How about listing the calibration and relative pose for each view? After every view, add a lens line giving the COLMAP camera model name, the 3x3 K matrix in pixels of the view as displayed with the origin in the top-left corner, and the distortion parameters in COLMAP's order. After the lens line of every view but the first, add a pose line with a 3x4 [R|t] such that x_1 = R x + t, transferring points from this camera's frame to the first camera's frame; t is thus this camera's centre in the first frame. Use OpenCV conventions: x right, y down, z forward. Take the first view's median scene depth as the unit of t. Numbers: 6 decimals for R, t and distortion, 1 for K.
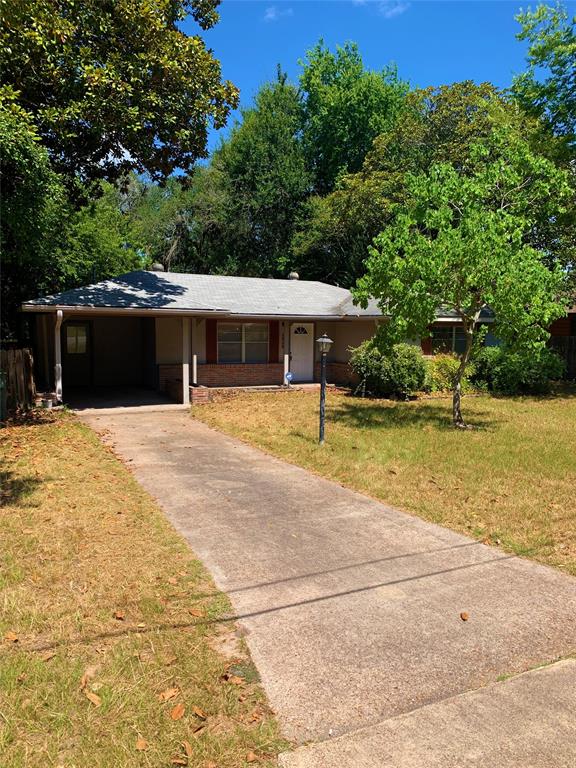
lens RADIAL K [[587.2, 0, 288.0], [0, 587.2, 384.0], [0, 0, 1]] dist [0.044105, 0.000519]
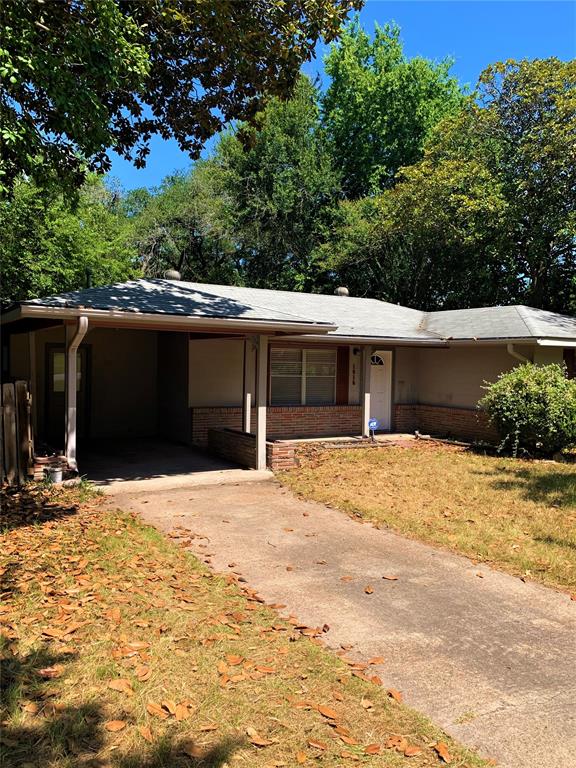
lens RADIAL K [[641.7, 0, 288.0], [0, 641.7, 384.0], [0, 0, 1]] dist [0.053041, -0.004993]
pose [[0.997981, 0.002691, 0.063462, -0.153886], [0.001624, 0.997695, -0.067844, -0.009320], [-0.063498, 0.067810, 0.995676, 0.241408]]
